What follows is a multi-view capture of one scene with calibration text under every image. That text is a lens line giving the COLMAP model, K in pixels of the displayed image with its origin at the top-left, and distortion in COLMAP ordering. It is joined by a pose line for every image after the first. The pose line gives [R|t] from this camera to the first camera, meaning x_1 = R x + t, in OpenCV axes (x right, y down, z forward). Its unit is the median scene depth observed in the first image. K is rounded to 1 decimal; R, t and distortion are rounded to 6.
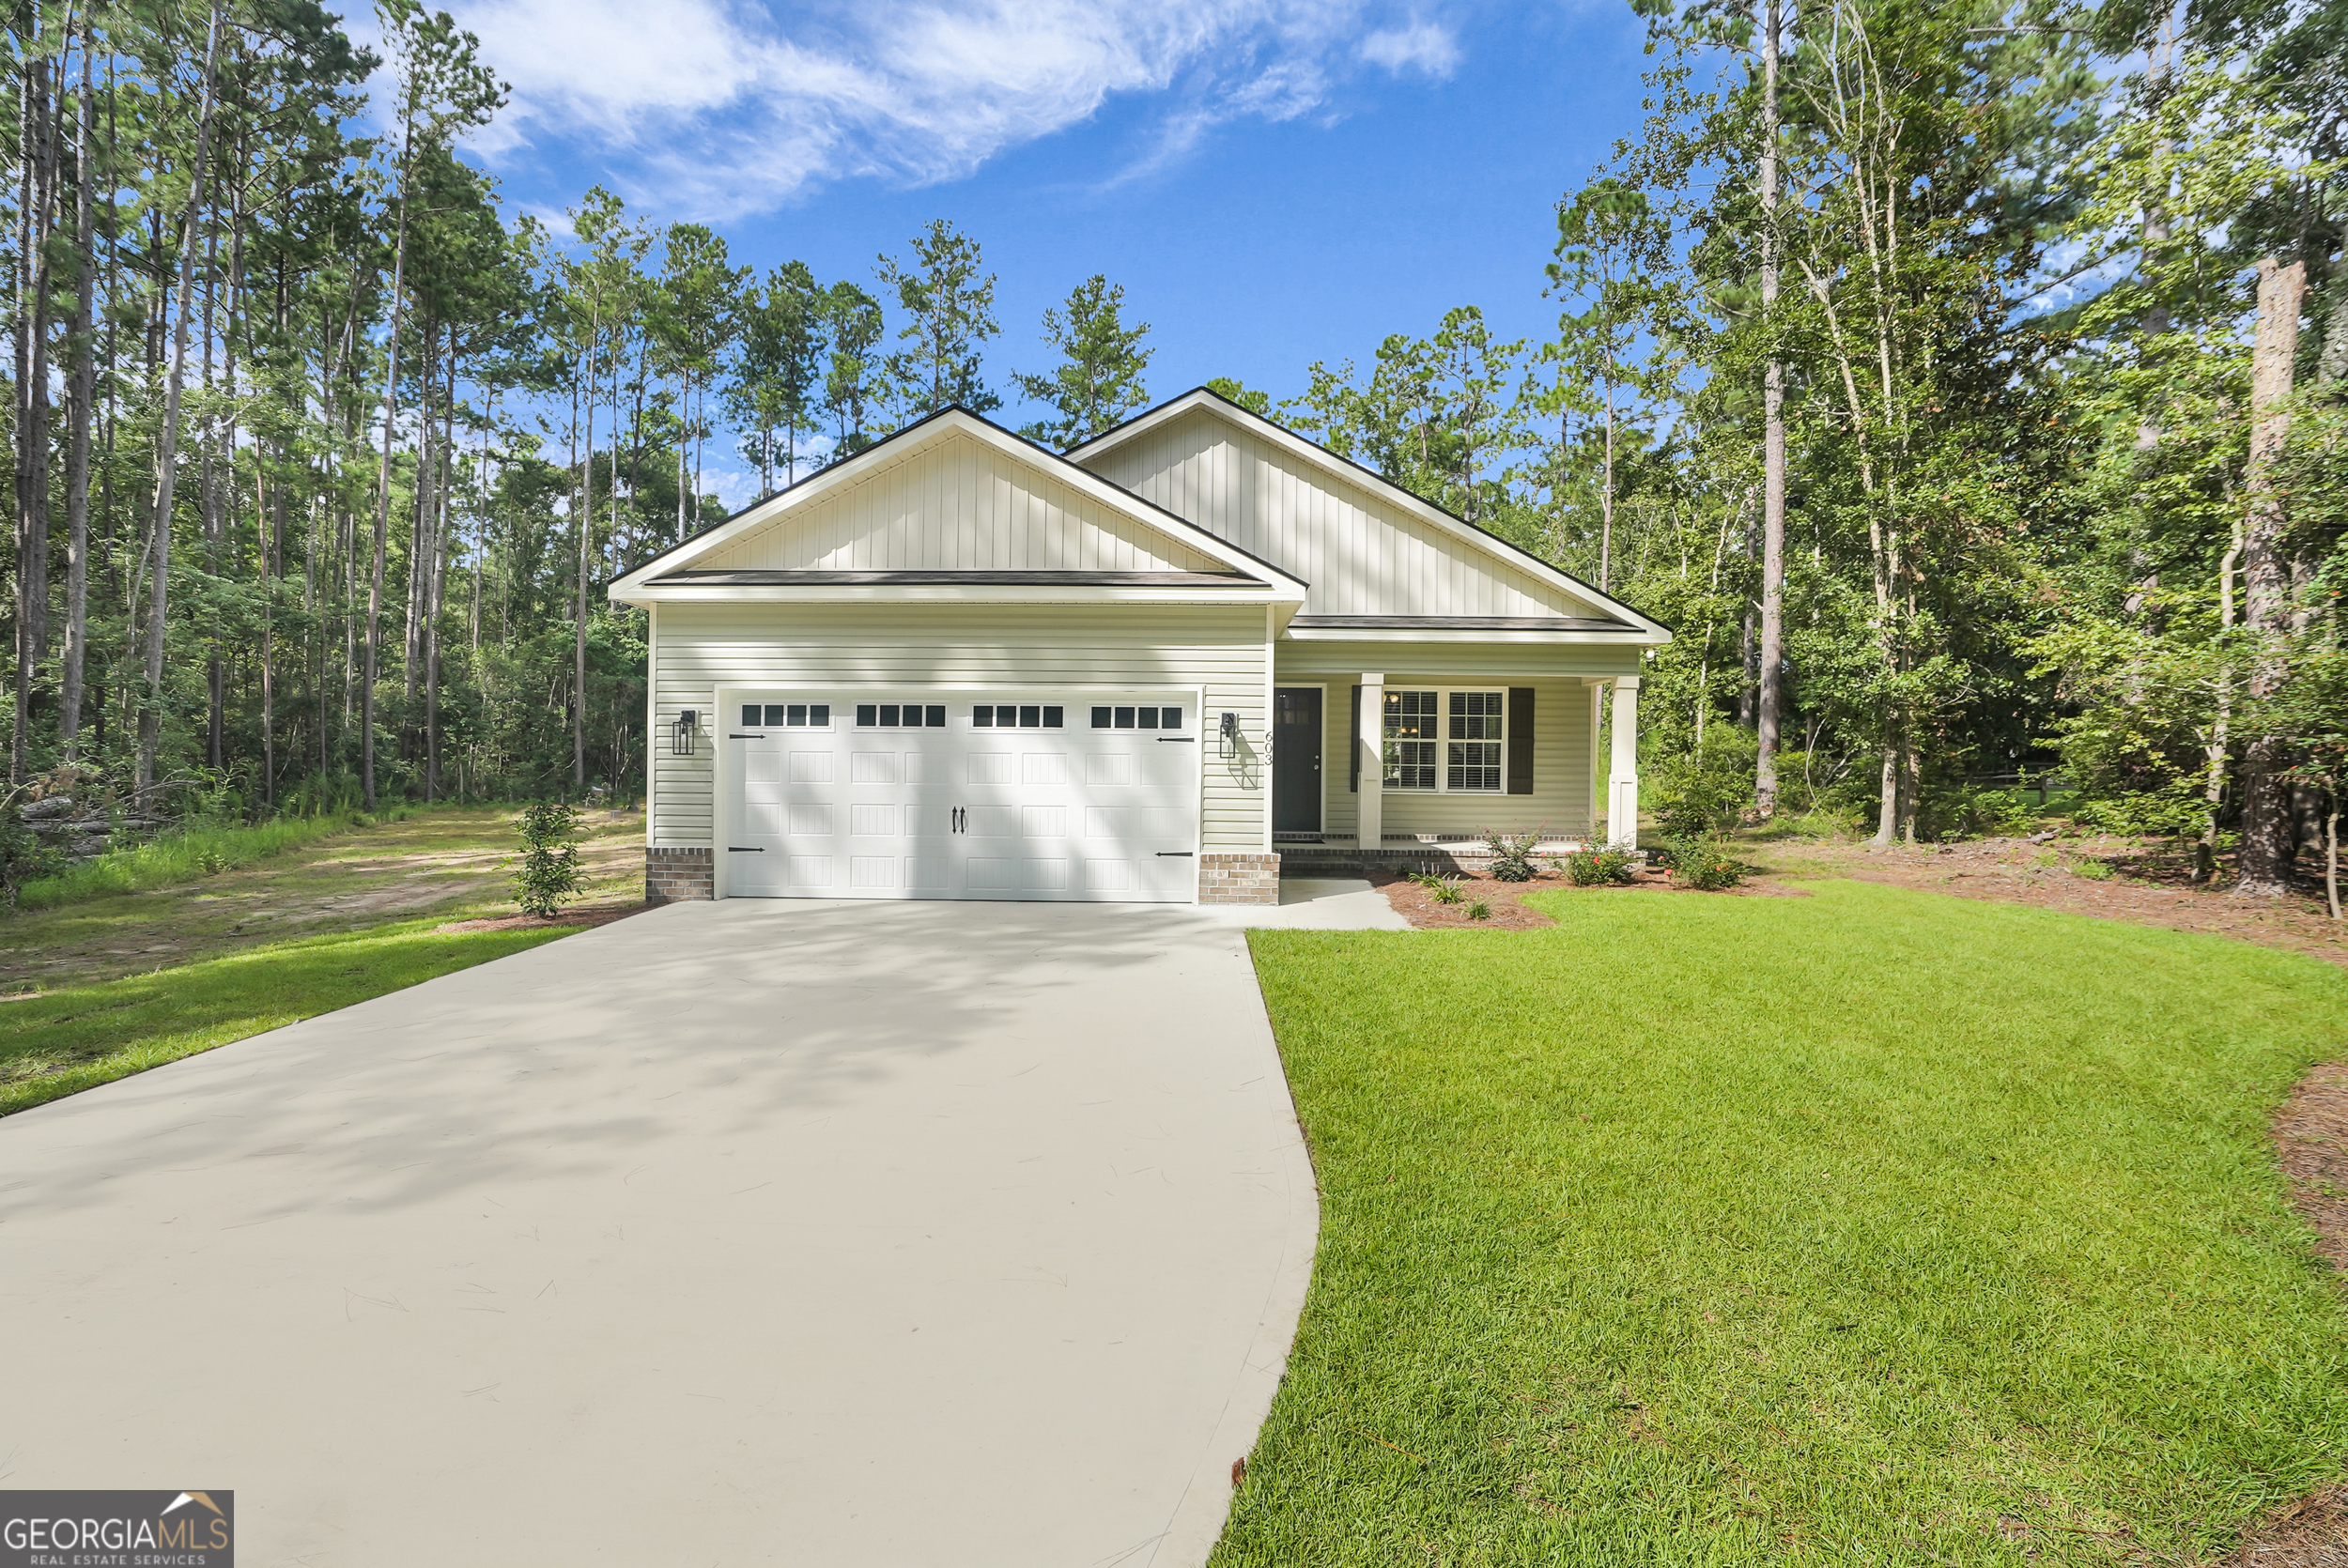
lens RADIAL K [[1105.2, 0, 1178.2], [0, 1105.2, 779.1], [0, 0, 1]] dist [-0.057800, 0.022620]
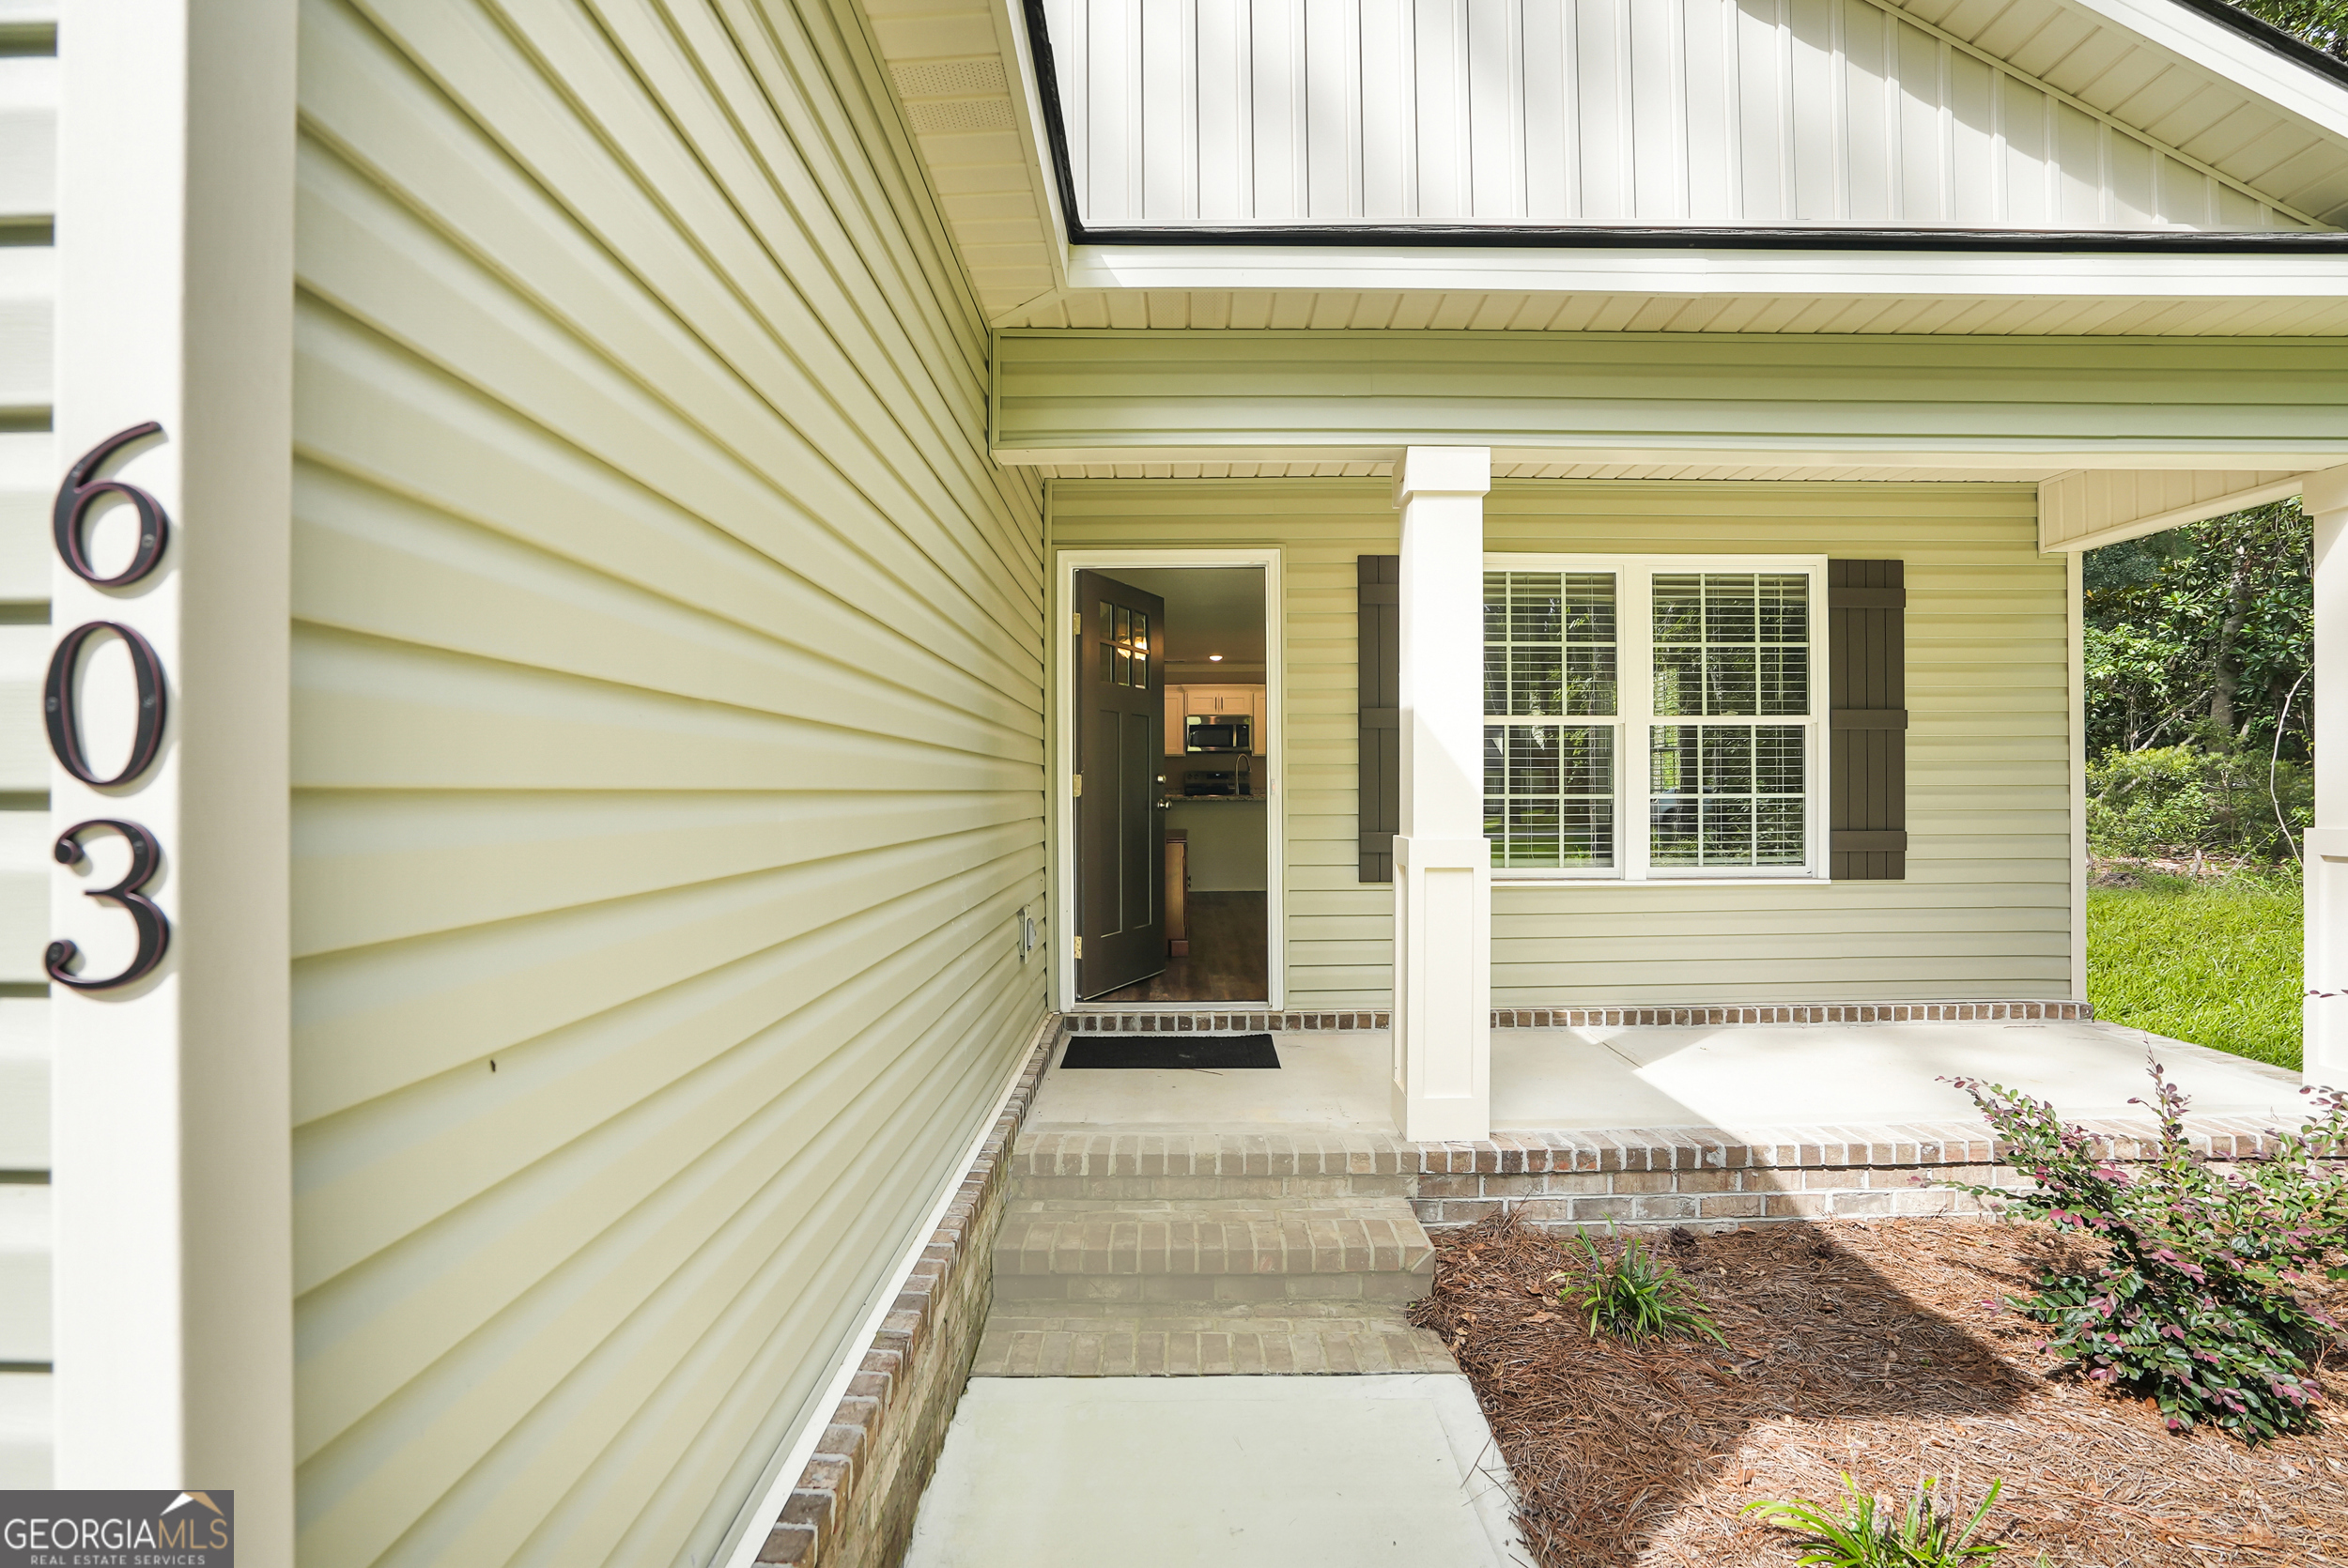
lens RADIAL K [[1105.2, 0, 1178.2], [0, 1105.2, 779.1], [0, 0, 1]] dist [-0.057800, 0.022620]
pose [[0.999904, -0.010360, 0.009195, 0.099930], [0.010353, 0.999946, 0.000857, -0.018715], [-0.009203, -0.000762, 0.999957, 0.673829]]
